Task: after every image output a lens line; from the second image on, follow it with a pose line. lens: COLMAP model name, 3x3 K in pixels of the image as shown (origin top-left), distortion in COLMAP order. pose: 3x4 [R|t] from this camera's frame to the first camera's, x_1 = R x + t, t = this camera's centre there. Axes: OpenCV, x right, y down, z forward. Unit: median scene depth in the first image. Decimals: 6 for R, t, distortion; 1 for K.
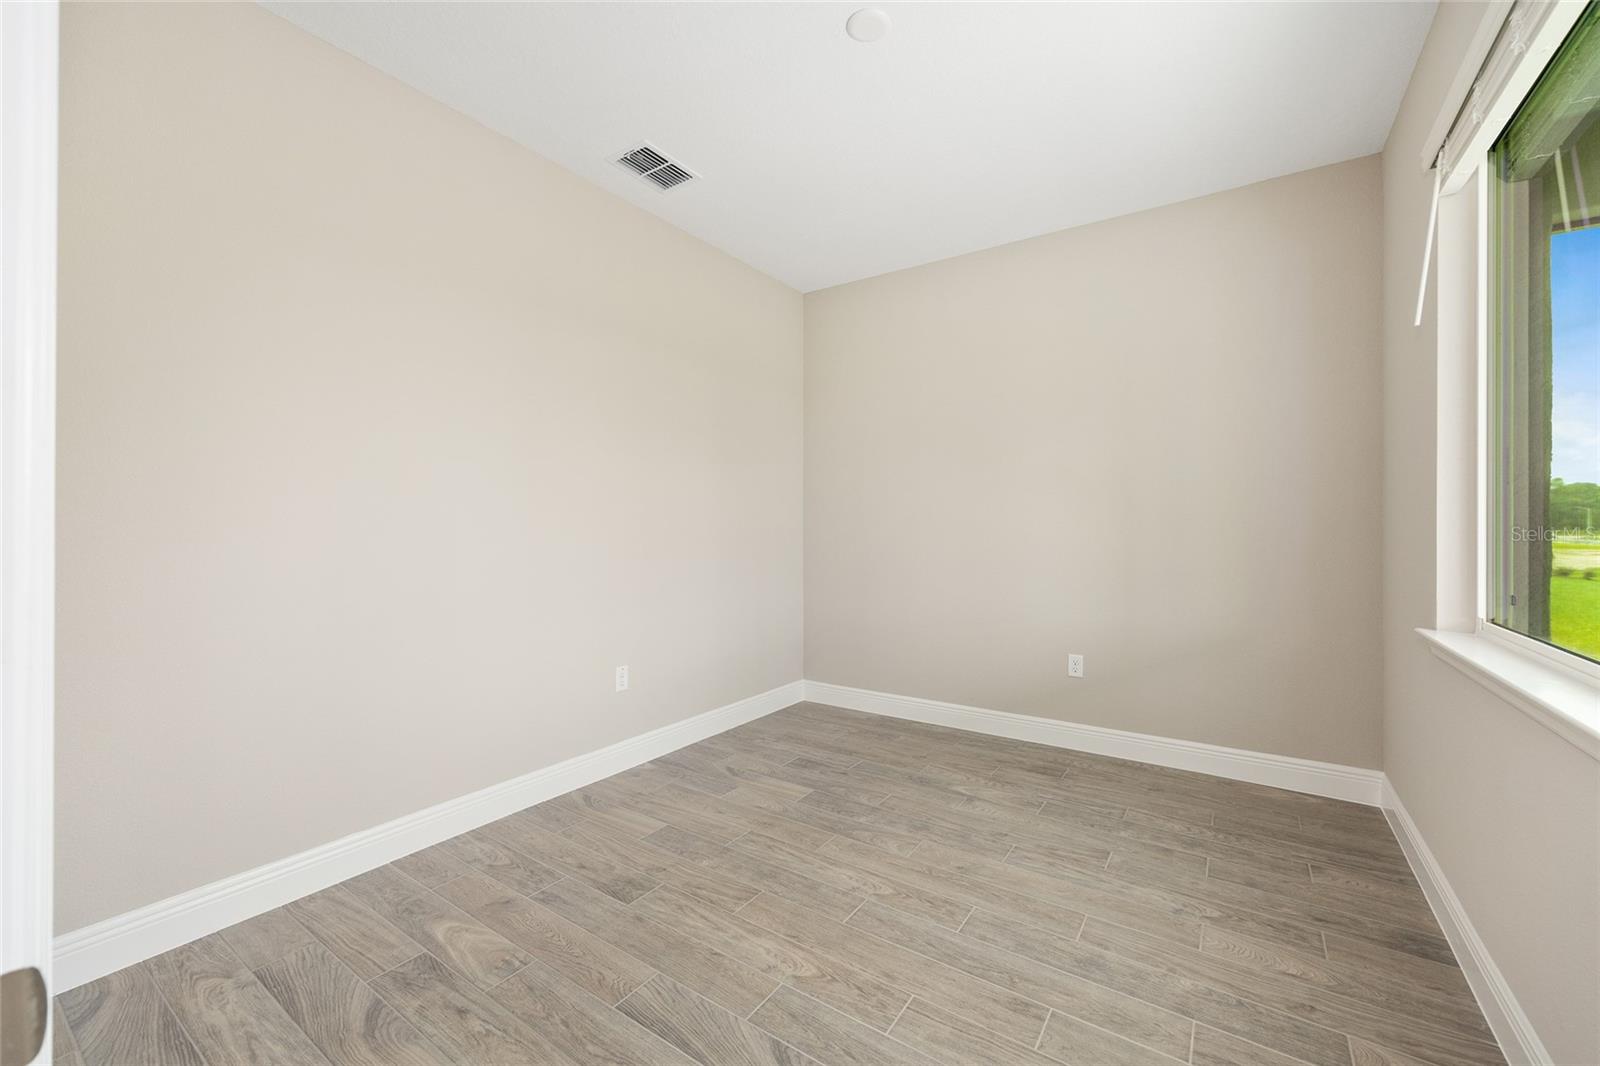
lens RADIAL K [[639.3, 0, 802.3], [0, 639.3, 527.0], [0, 0, 1]] dist [0.000578, -0.000196]
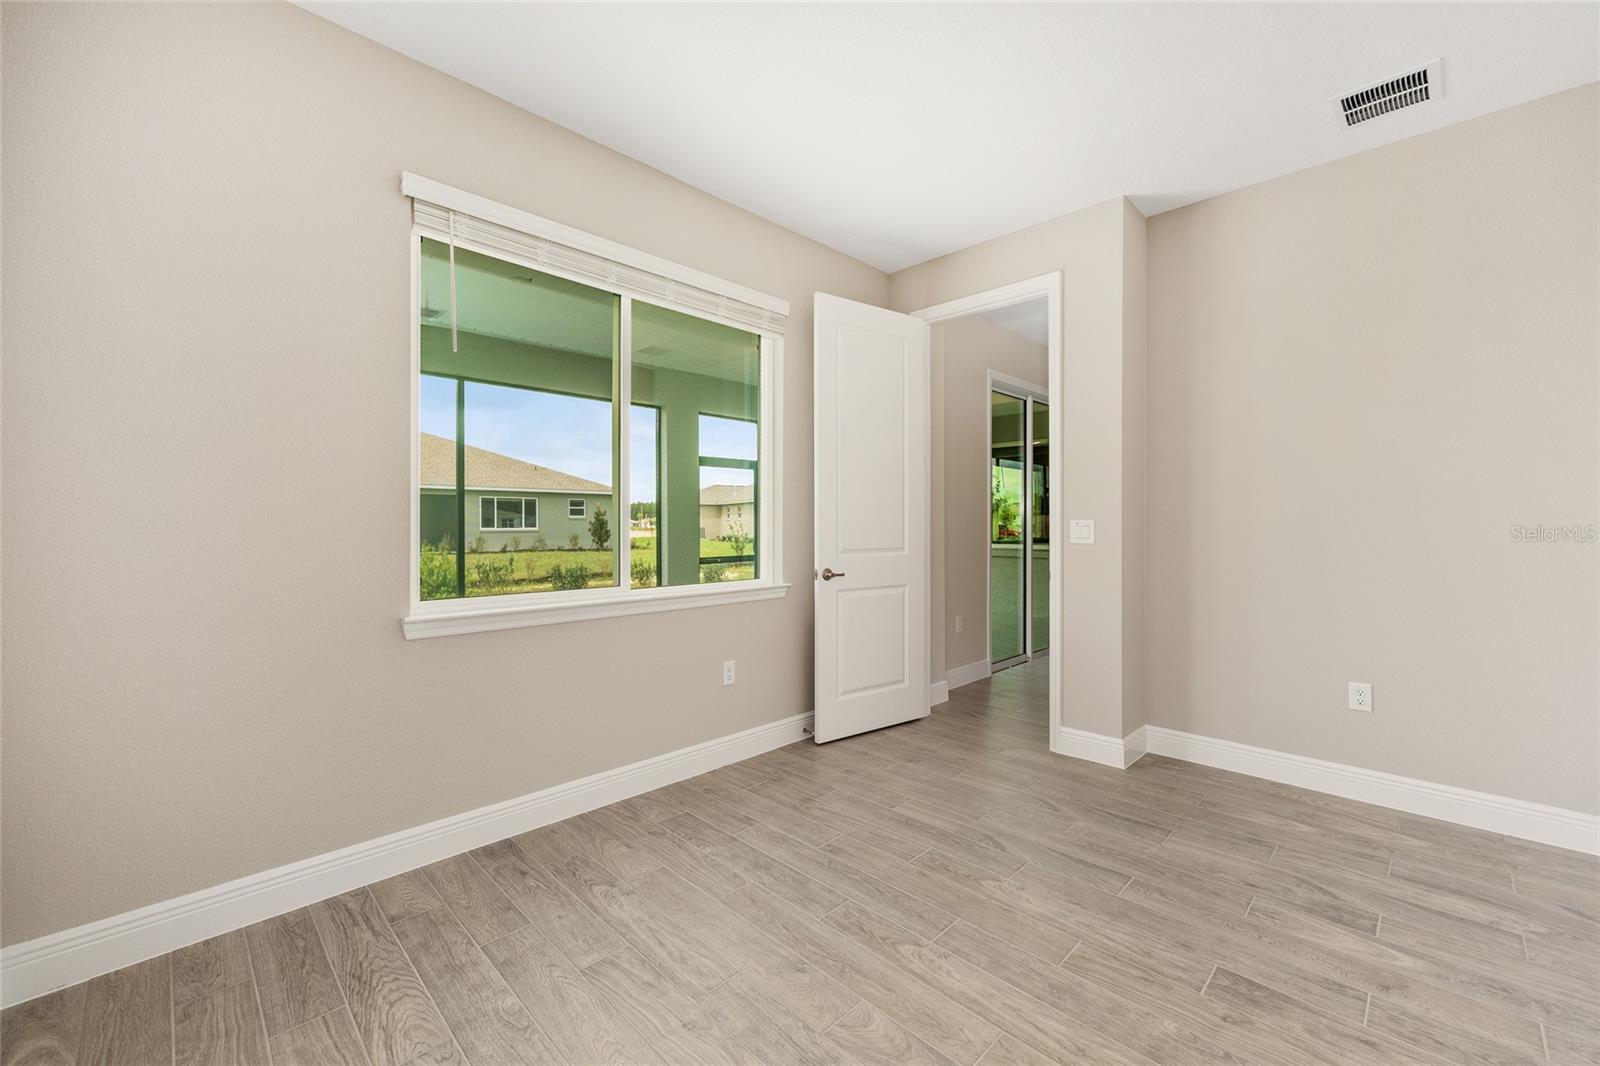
lens RADIAL K [[639.3, 0, 793.0], [0, 639.3, 529.1], [0, 0, 1]] dist [0.000578, -0.000196]
pose [[-0.980327, -0.001535, 0.197375, 0.121336], [-0.000017, 0.999970, 0.007690, -0.002787], [-0.197381, 0.007535, -0.980298, 2.016132]]
